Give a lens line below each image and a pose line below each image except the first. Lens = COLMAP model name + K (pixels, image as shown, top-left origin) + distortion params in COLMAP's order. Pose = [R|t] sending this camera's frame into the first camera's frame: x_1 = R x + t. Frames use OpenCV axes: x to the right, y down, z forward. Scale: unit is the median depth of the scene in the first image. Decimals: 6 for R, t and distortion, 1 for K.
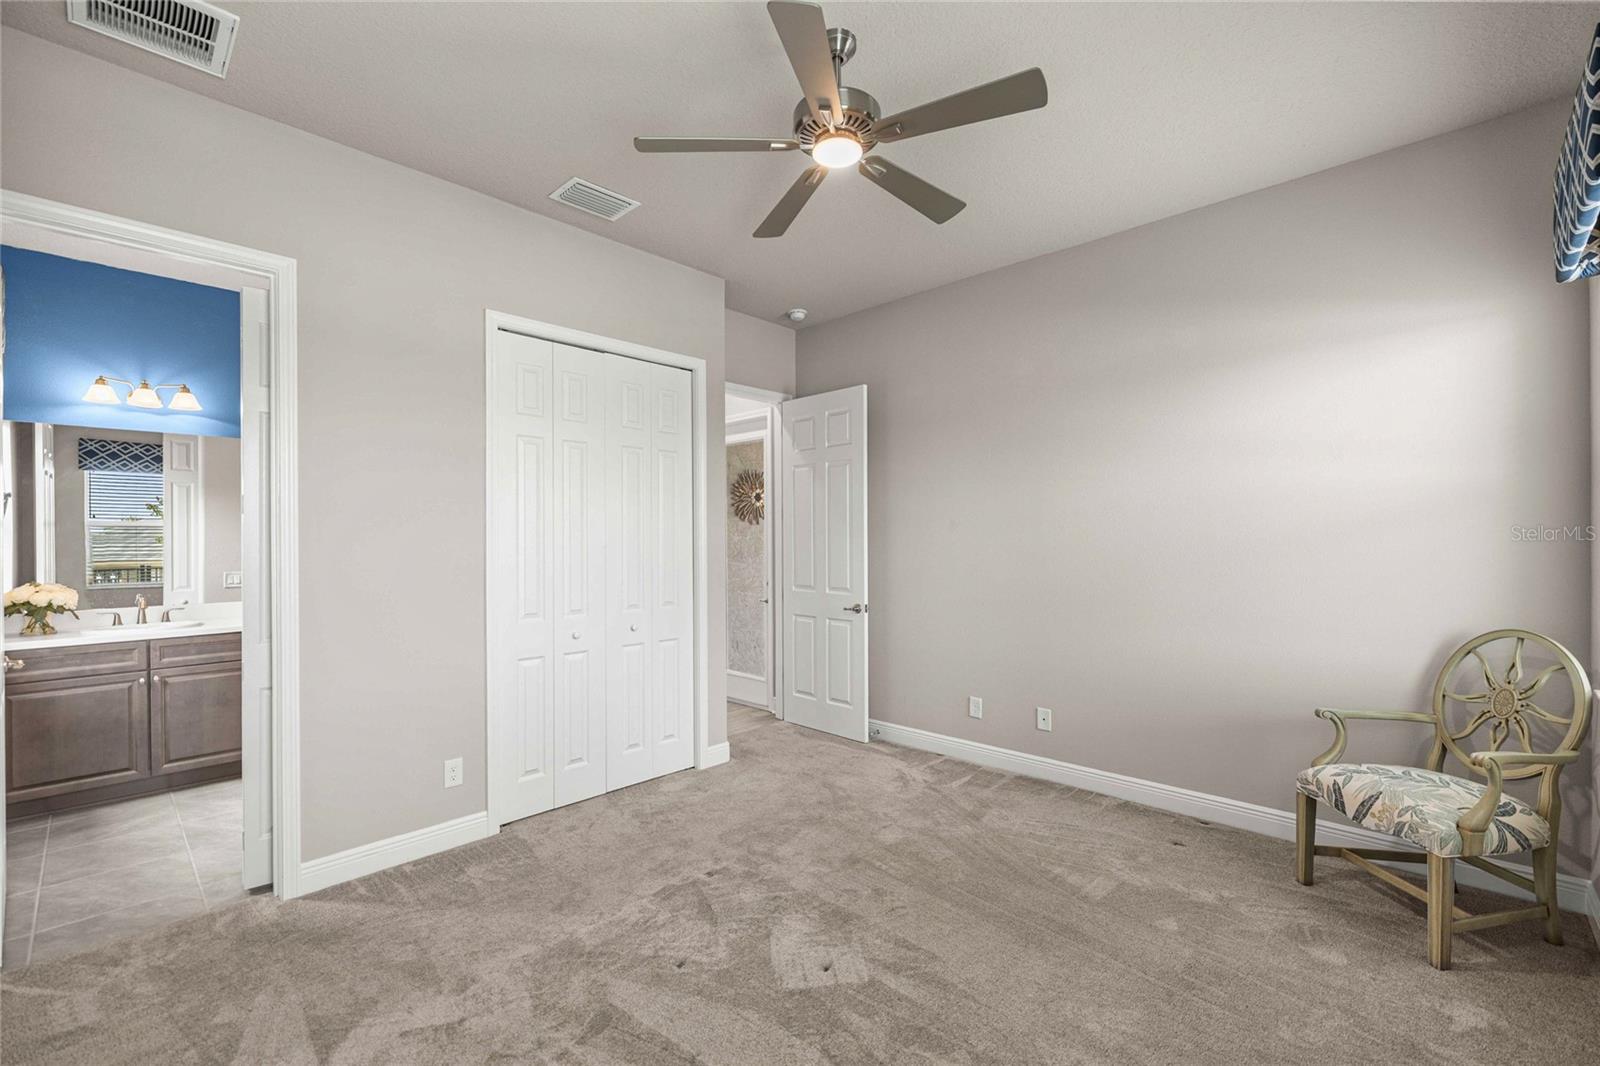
lens RADIAL K [[679.9, 0, 801.7], [0, 679.9, 533.7], [0, 0, 1]] dist [0.002909, 0.000122]
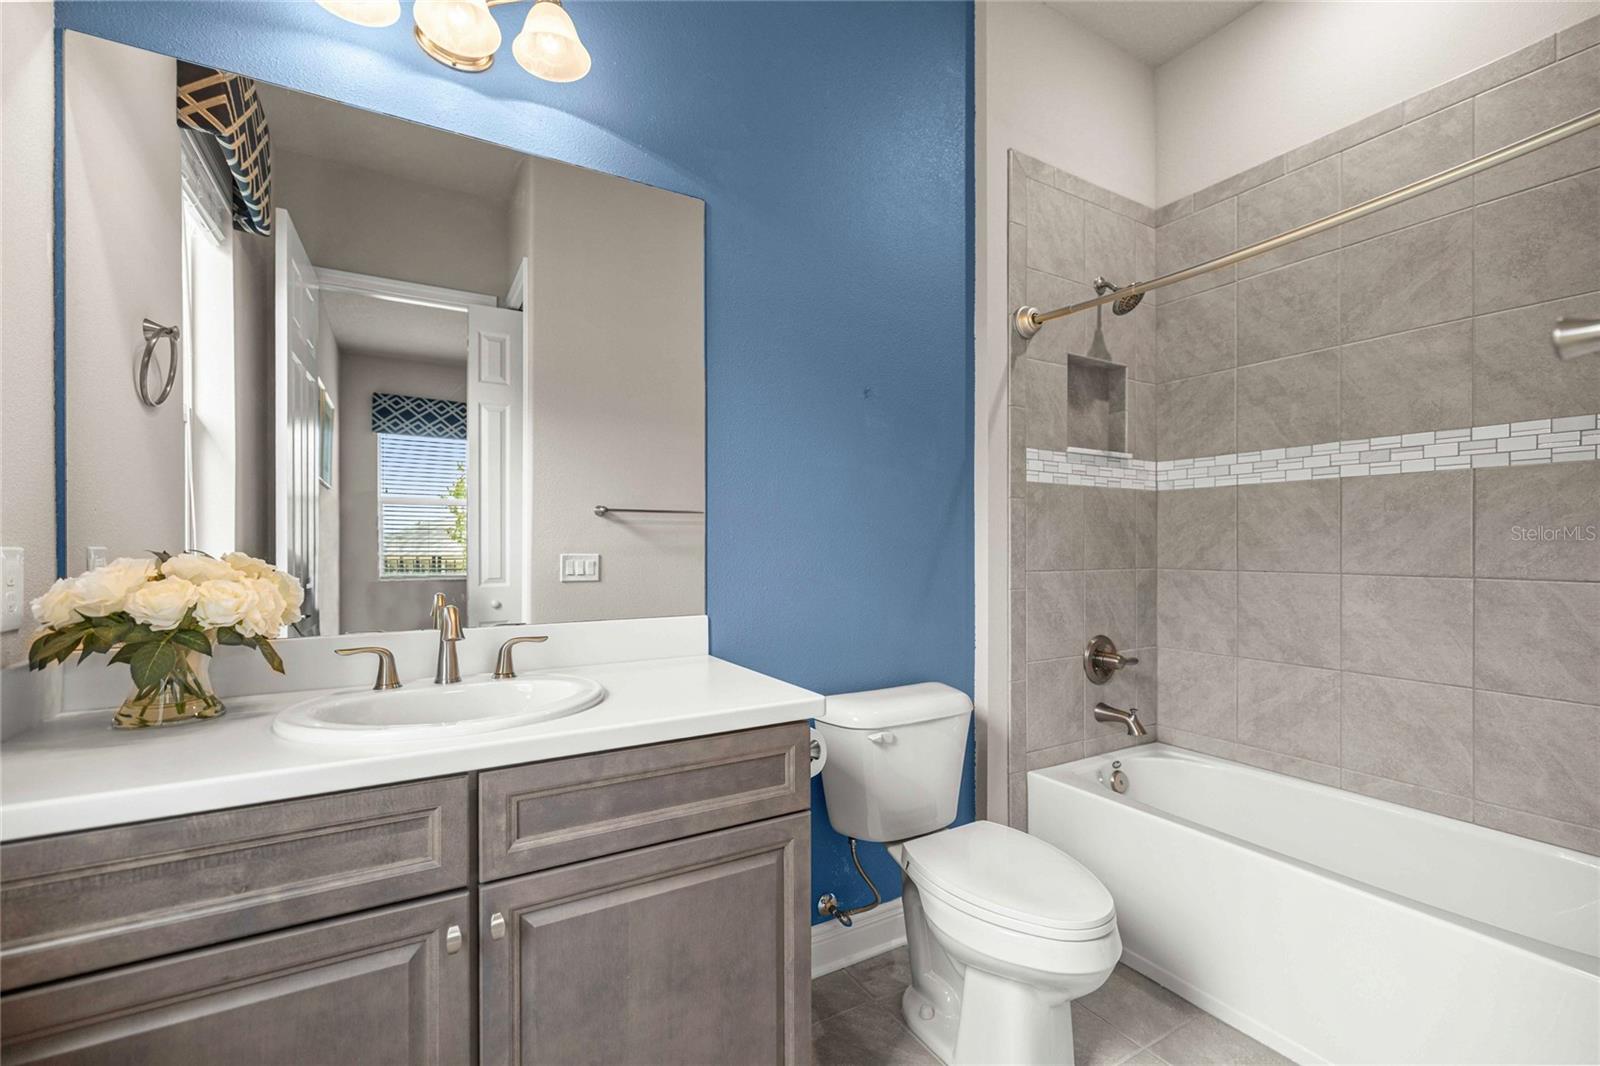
lens RADIAL K [[680.1, 0, 803.0], [0, 680.1, 543.4], [0, 0, 1]] dist [-0.000158, -0.000023]
pose [[0.964060, 0.011289, -0.265444, -0.733560], [-0.010611, 0.999936, 0.003987, 0.062625], [0.265472, -0.001028, 0.964118, 0.746646]]
